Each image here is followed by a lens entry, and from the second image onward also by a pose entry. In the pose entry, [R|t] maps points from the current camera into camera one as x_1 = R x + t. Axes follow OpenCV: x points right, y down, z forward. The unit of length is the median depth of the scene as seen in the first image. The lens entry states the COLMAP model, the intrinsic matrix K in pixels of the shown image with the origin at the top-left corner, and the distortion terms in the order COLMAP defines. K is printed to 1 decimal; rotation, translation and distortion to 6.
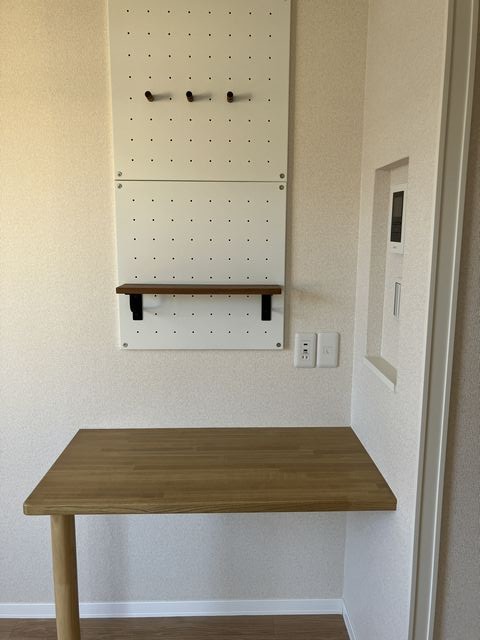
lens RADIAL K [[530.5, 0, 240.8], [0, 530.5, 323.9], [0, 0, 1]] dist [0.003741, -0.003969]
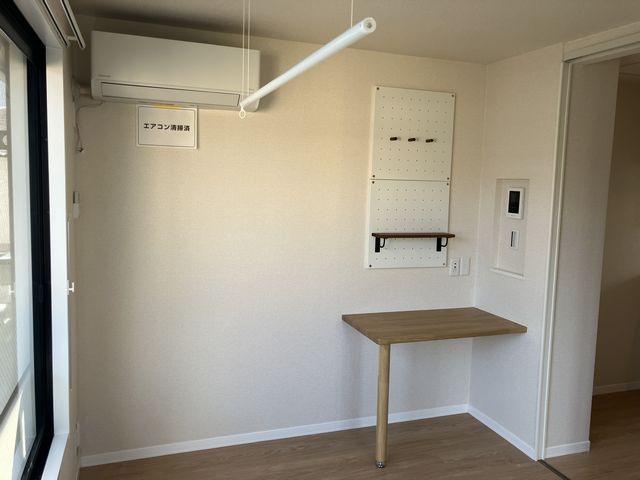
lens RADIAL K [[530.5, 0, 318.8], [0, 530.5, 238.9], [0, 0, 1]] dist [0.003741, -0.003969]
pose [[0.959335, -0.010368, 0.282080, -0.919278], [0.032487, 0.996740, -0.073852, 0.076946], [-0.280395, 0.080013, 0.956544, -0.729290]]
